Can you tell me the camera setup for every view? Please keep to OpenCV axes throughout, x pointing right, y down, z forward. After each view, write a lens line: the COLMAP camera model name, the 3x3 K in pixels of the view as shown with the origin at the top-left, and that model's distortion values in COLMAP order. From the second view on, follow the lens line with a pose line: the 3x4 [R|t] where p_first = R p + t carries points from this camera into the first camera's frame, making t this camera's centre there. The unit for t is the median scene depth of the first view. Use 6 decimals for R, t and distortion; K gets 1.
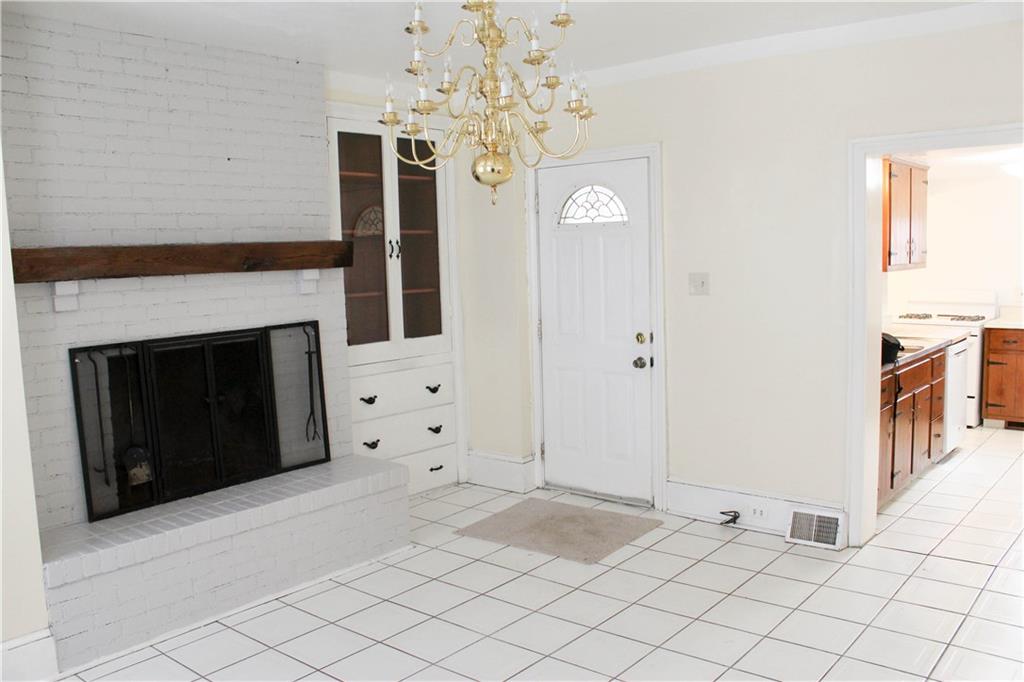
lens RADIAL K [[862.6, 0, 512.0], [0, 862.6, 341.0], [0, 0, 1]] dist [-0.161700, 0.145457]
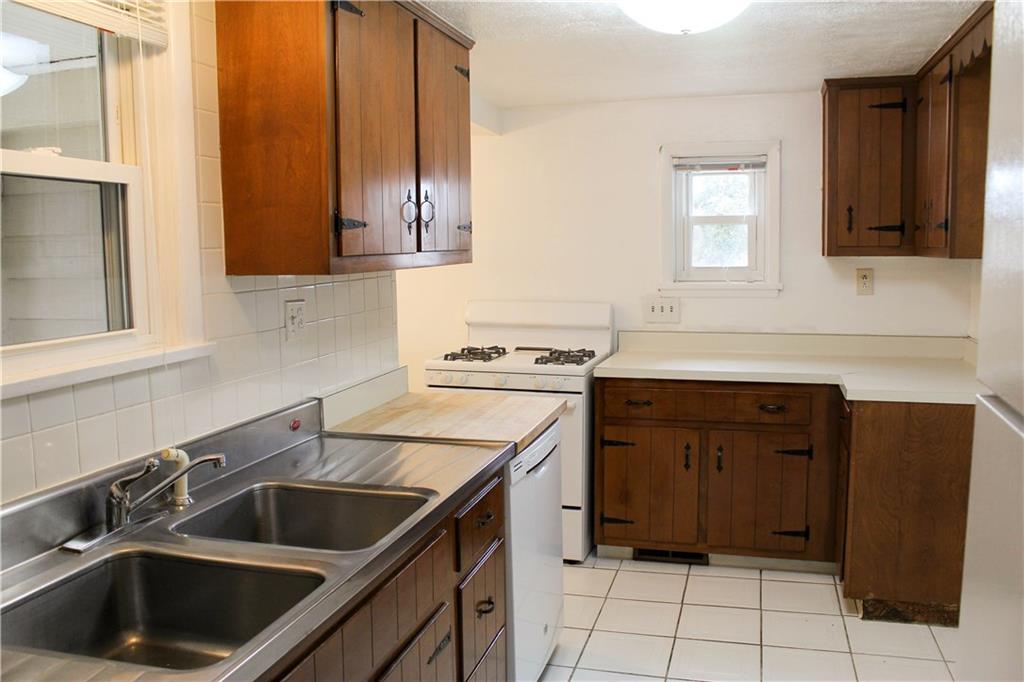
lens RADIAL K [[862.6, 0, 512.0], [0, 862.6, 341.0], [0, 0, 1]] dist [-0.161700, 0.145457]
pose [[0.914245, -0.031517, 0.403934, 0.302998], [0.030503, 0.999495, 0.008946, -0.045219], [-0.404011, 0.004142, 0.914745, 0.524104]]
